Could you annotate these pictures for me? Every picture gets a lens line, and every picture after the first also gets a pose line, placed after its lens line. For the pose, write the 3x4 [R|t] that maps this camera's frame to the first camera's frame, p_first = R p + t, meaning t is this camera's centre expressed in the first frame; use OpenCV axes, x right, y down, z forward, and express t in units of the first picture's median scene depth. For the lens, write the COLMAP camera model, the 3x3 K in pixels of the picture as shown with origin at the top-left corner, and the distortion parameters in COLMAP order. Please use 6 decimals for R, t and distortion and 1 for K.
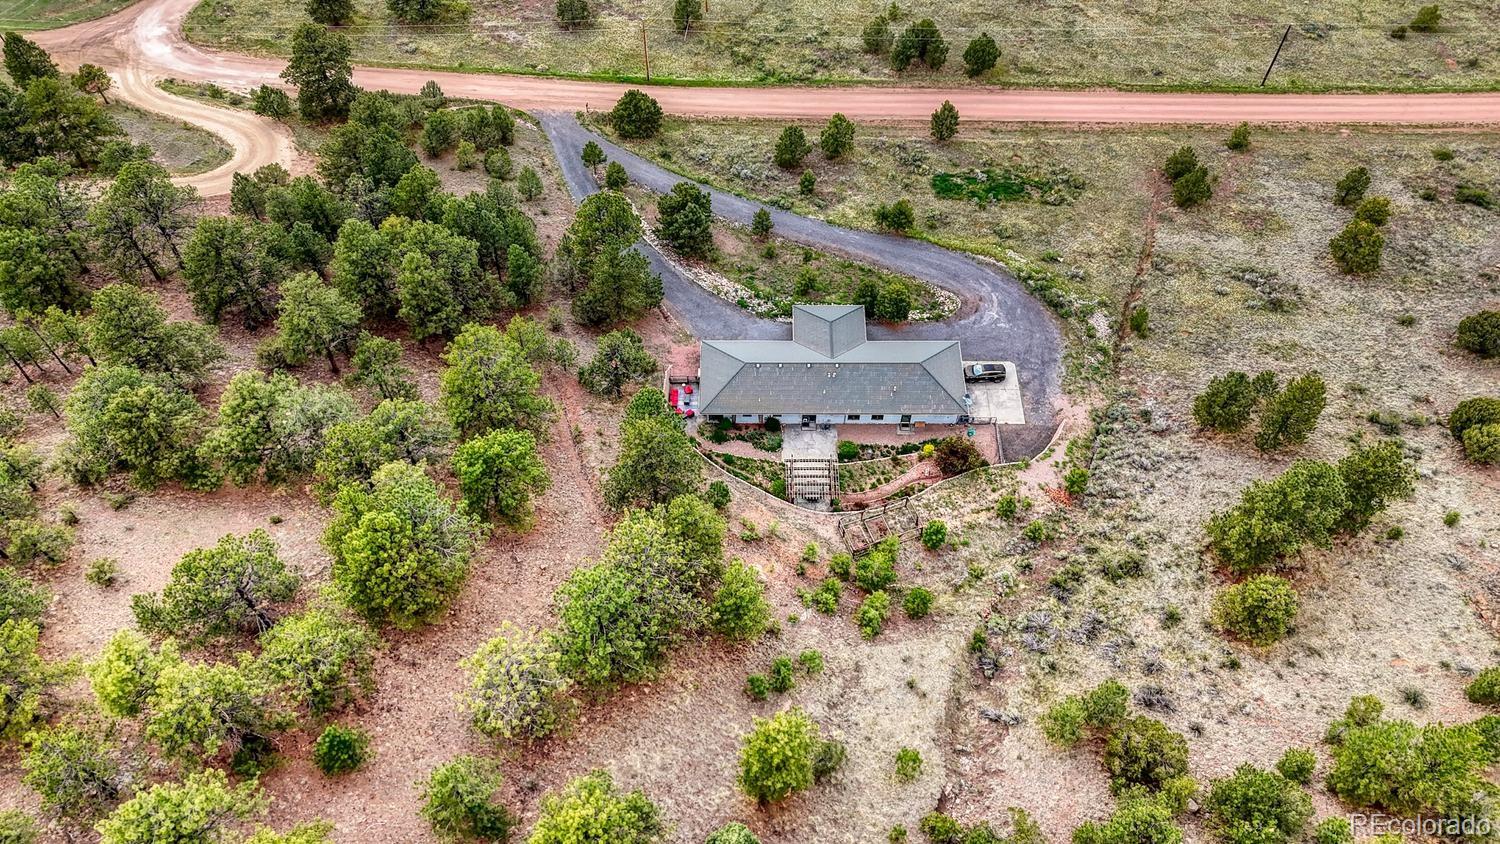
lens RADIAL K [[1108.5, 0, 750.0], [0, 1108.5, 422.0], [0, 0, 1]] dist [0.085613, -0.075676]
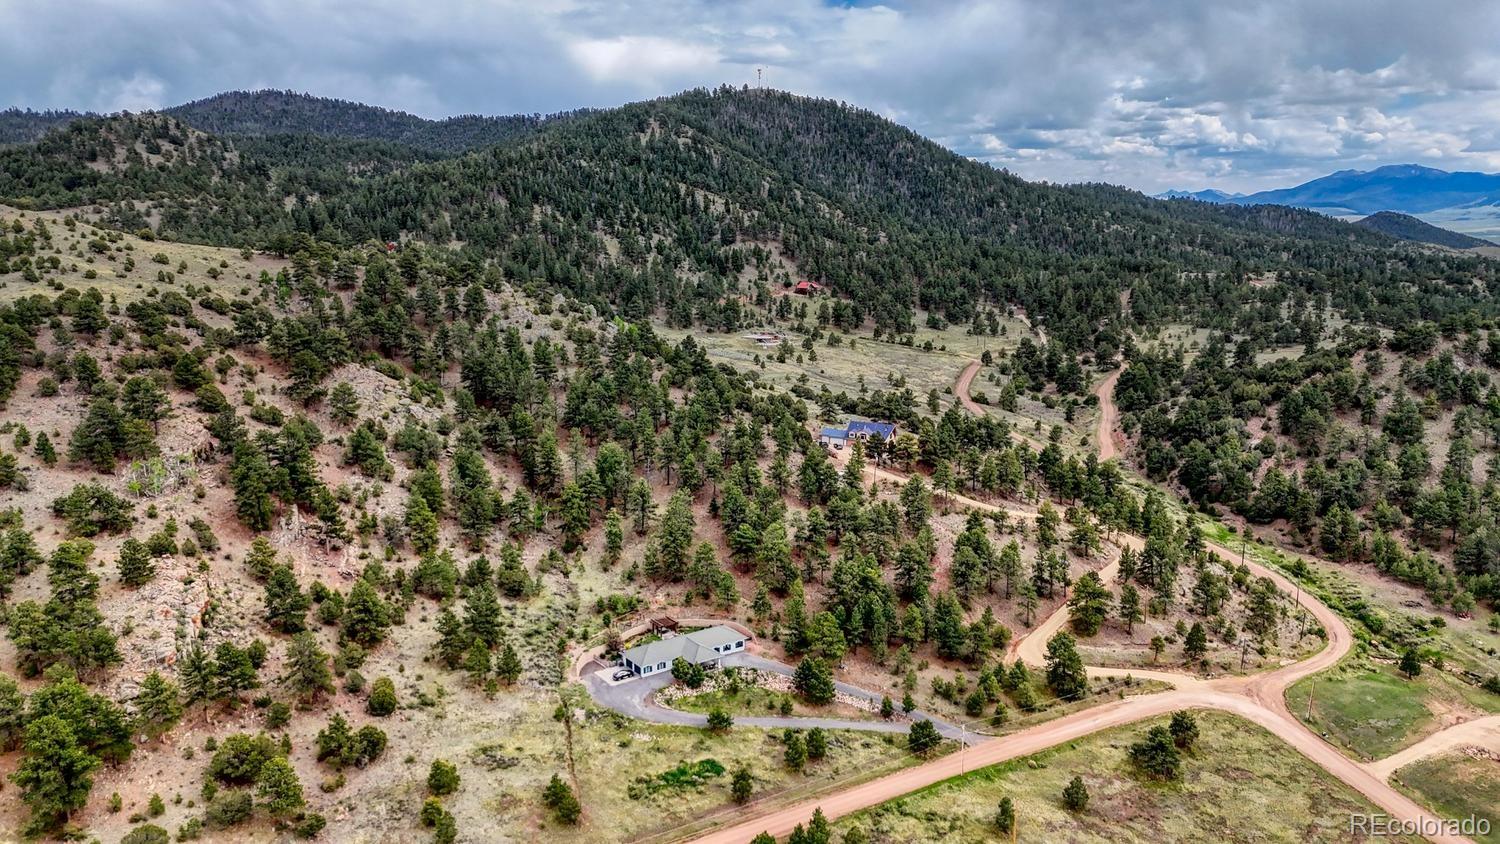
lens RADIAL K [[1108.5, 0, 750.0], [0, 1108.5, 422.0], [0, 0, 1]] dist [0.085613, -0.075676]
pose [[-0.818609, 0.099911, -0.565594, 1.039502], [-0.469291, 0.451381, 0.758961, -1.748796], [0.331127, 0.886721, -0.322617, 1.248372]]
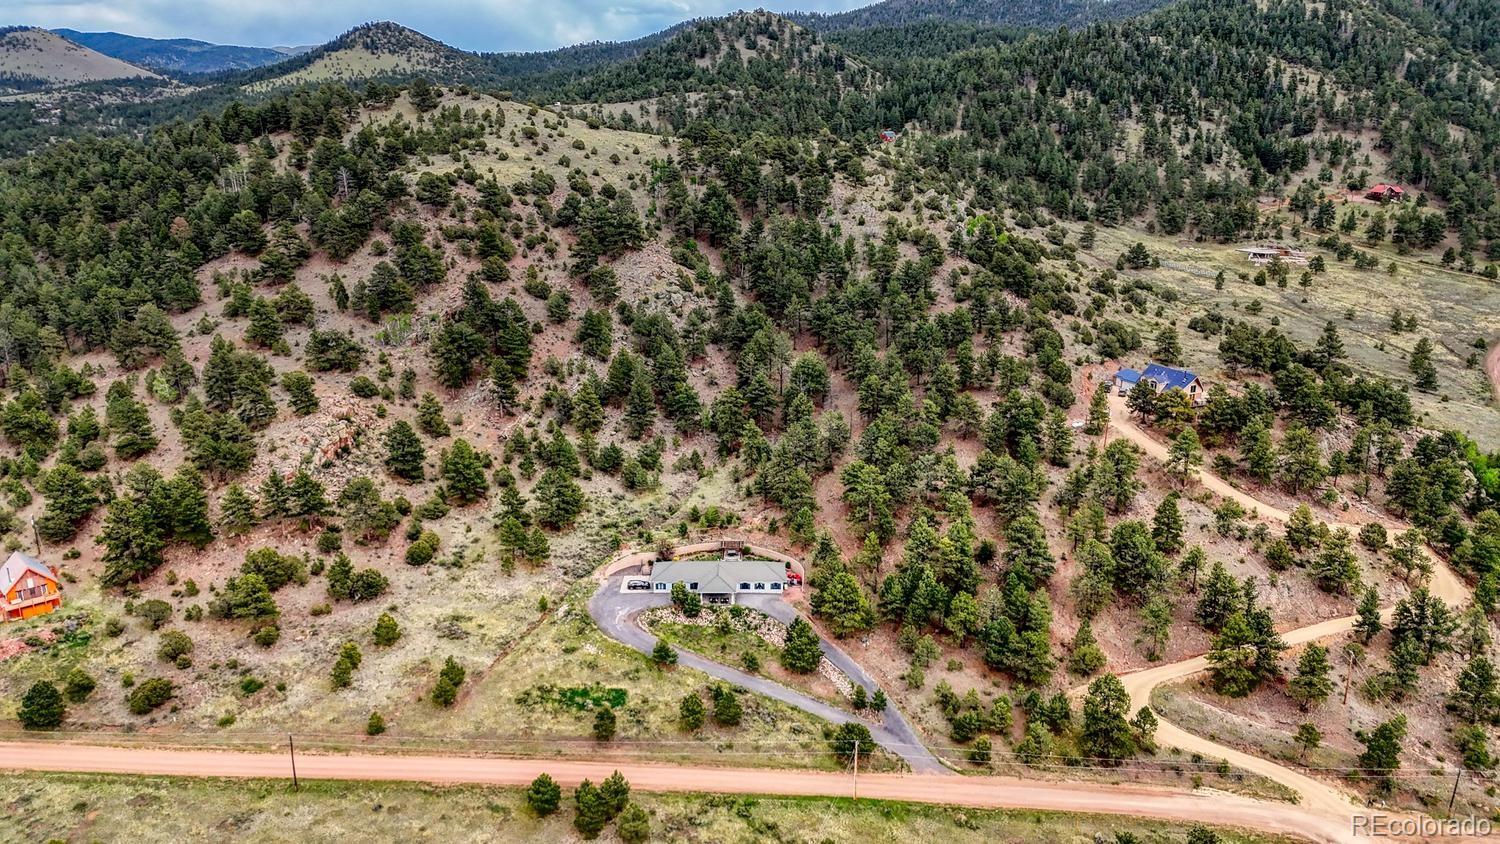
lens RADIAL K [[1108.5, 0, 750.0], [0, 1108.5, 422.0], [0, 0, 1]] dist [0.085613, -0.075676]
pose [[-0.999877, -0.007782, 0.013607, -0.003638], [0.010198, 0.336280, 0.941707, -1.846259], [-0.011904, 0.941730, -0.336160, 1.309801]]
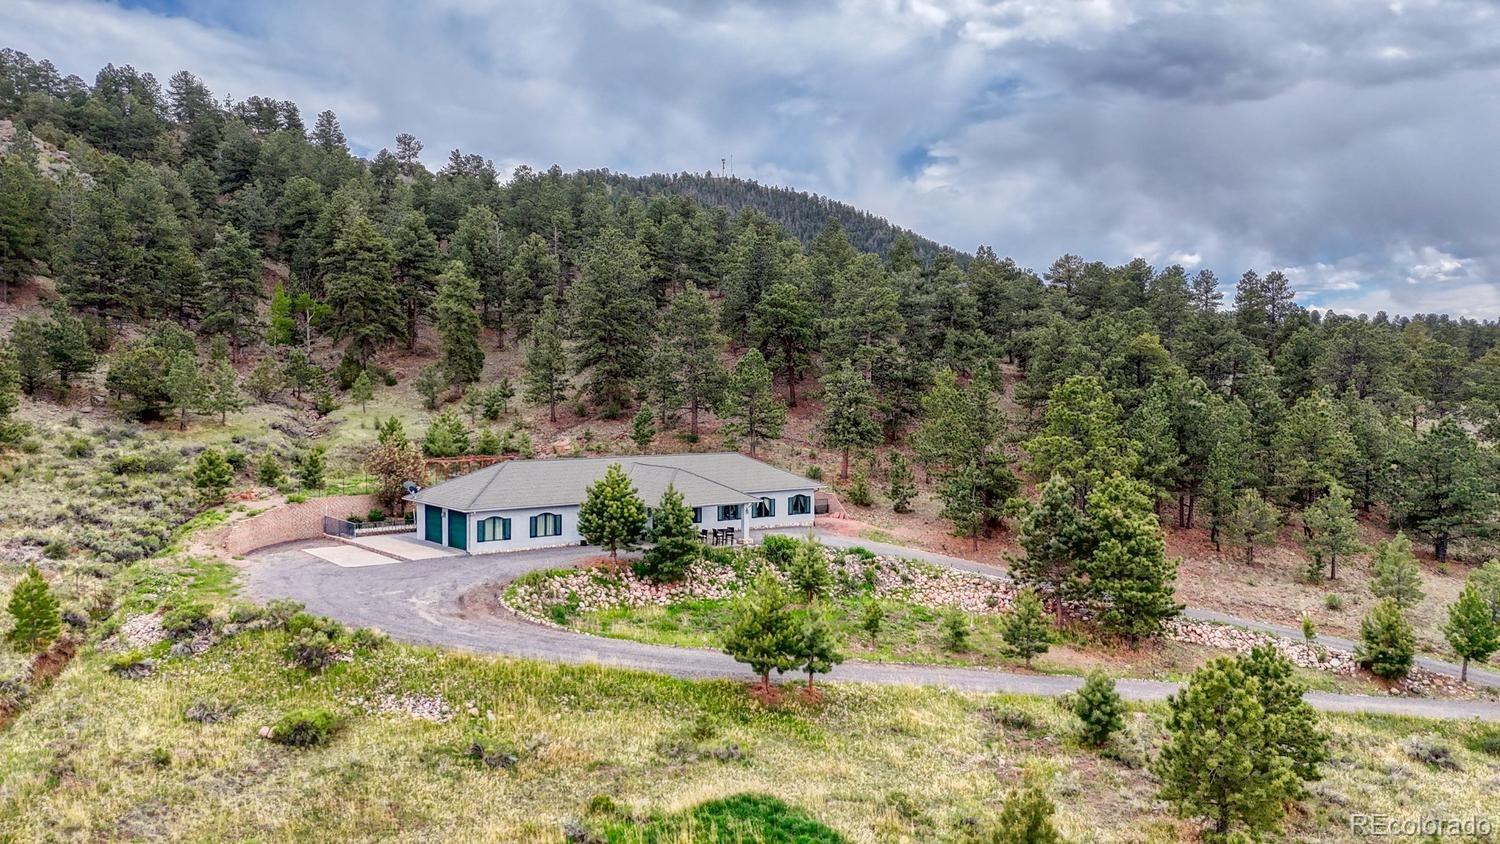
lens RADIAL K [[1108.5, 0, 750.0], [0, 1108.5, 422.0], [0, 0, 1]] dist [0.085613, -0.075676]
pose [[-0.793489, 0.002050, -0.608582, 0.385605], [-0.501460, 0.564418, 0.655721, -0.490808], [0.344839, 0.825487, -0.446831, 1.189430]]
